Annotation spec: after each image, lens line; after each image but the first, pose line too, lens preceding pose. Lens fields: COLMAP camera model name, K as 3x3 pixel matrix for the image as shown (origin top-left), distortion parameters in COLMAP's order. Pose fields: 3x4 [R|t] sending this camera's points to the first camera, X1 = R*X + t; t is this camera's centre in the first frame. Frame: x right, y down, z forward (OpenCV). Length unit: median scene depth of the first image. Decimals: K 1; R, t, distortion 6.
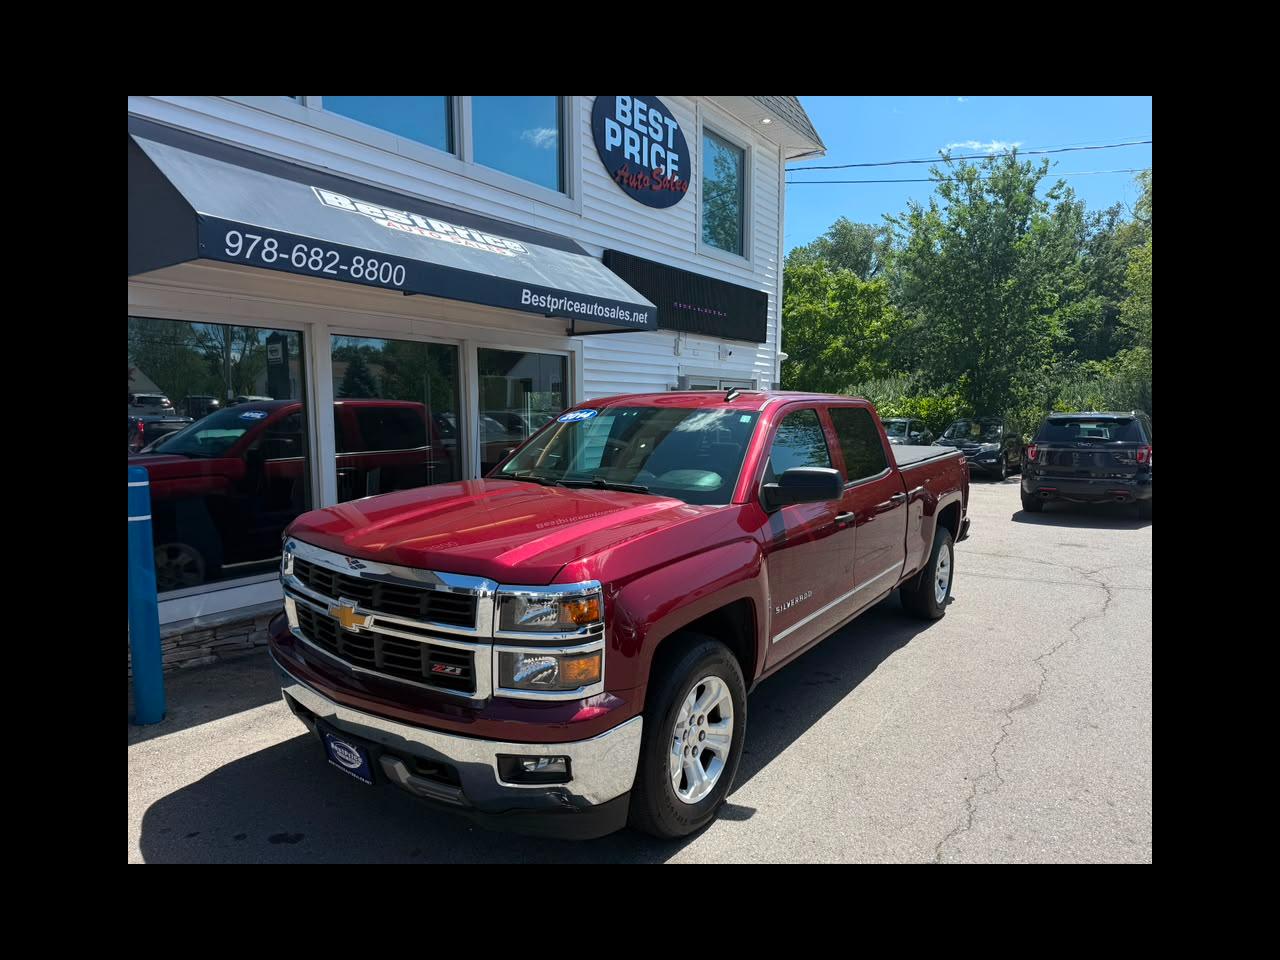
lens RADIAL K [[775.7, 0, 659.7], [0, 775.7, 497.2], [0, 0, 1]] dist [0.020809, -0.015180]
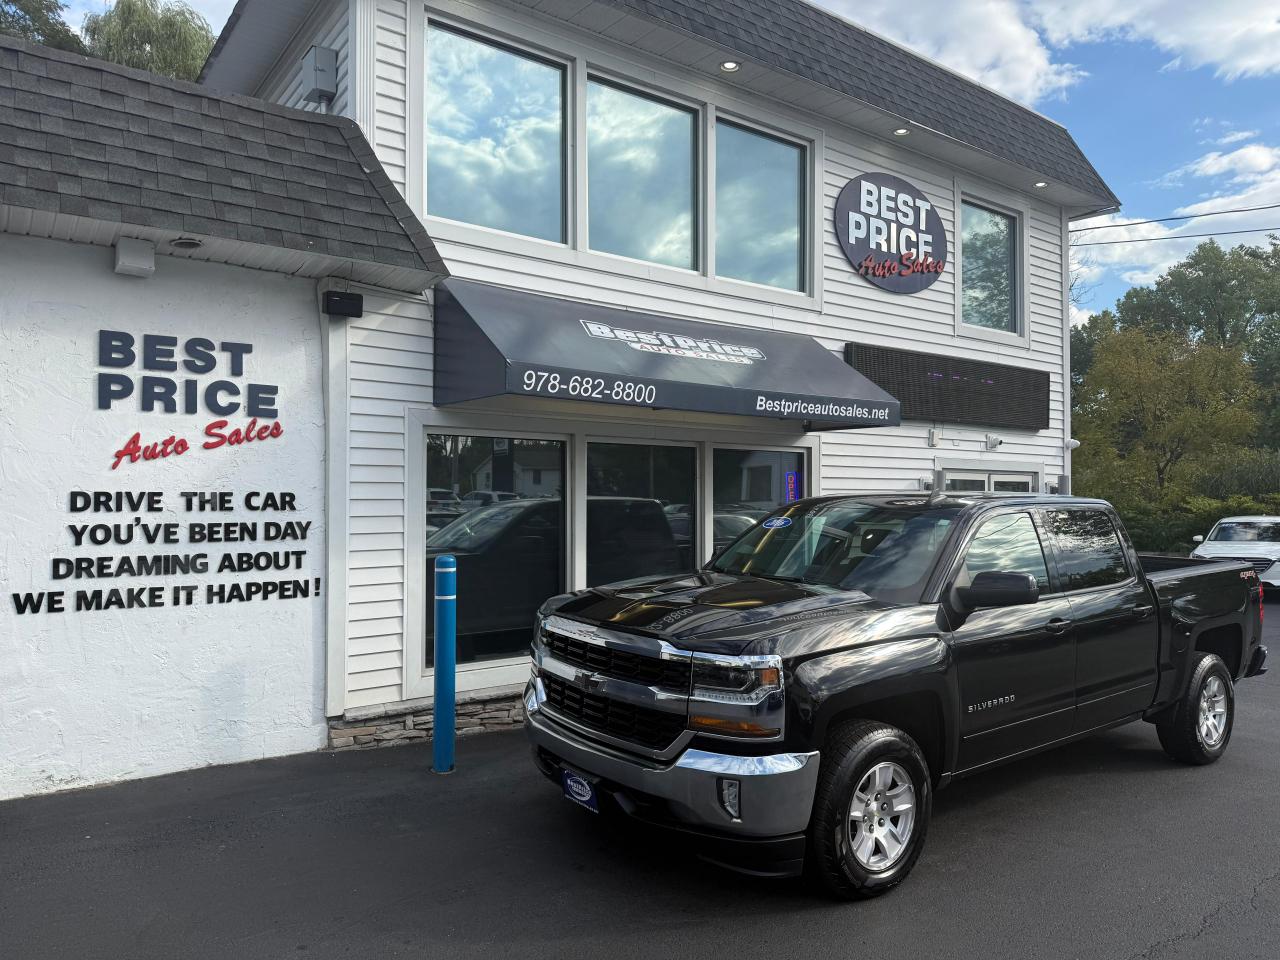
lens RADIAL K [[995.8, 0, 645.0], [0, 995.8, 487.5], [0, 0, 1]] dist [0.081842, -0.015331]
pose [[0.956016, -0.006392, -0.293243, 0.055078], [-0.031280, 0.991839, -0.123597, 0.021151], [0.291640, 0.127333, 0.948015, -0.236390]]
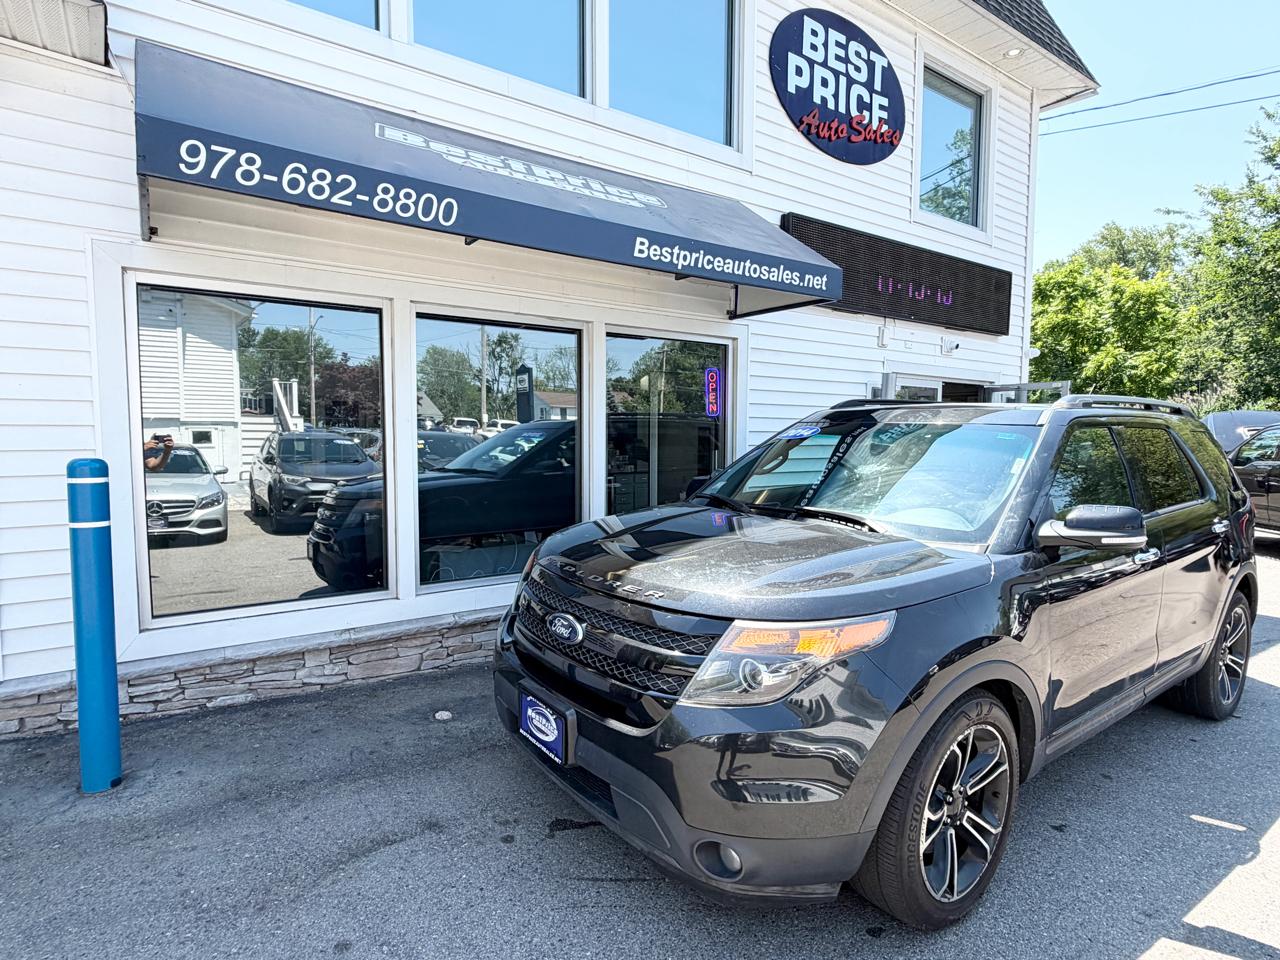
lens RADIAL K [[738.9, 0, 621.6], [0, 738.9, 477.7], [0, 0, 1]] dist [-0.001360, 0.007465]
pose [[0.939336, 0.023646, -0.342182, 0.041915], [-0.042741, 0.997915, -0.048369, -0.003373], [0.340325, 0.060060, 0.938388, 0.257366]]
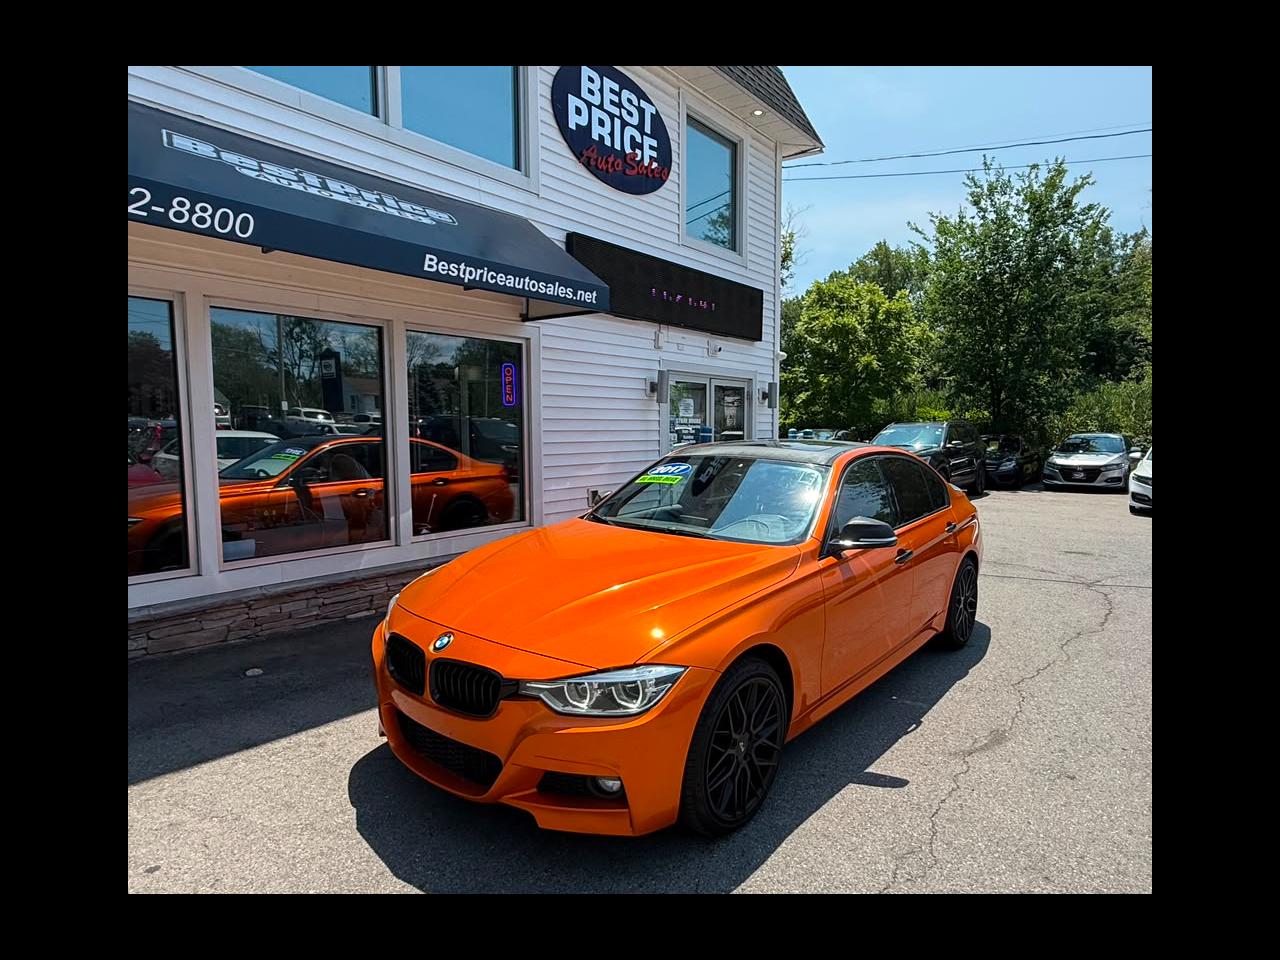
lens RADIAL K [[730.8, 0, 699.9], [0, 730.8, 482.9], [0, 0, 1]] dist [-0.000266, 0.003410]
pose [[0.999855, 0.003626, -0.016638, 0.109699], [-0.004185, 0.999425, -0.033656, 0.012816], [0.016506, 0.033720, 0.999295, 0.138578]]
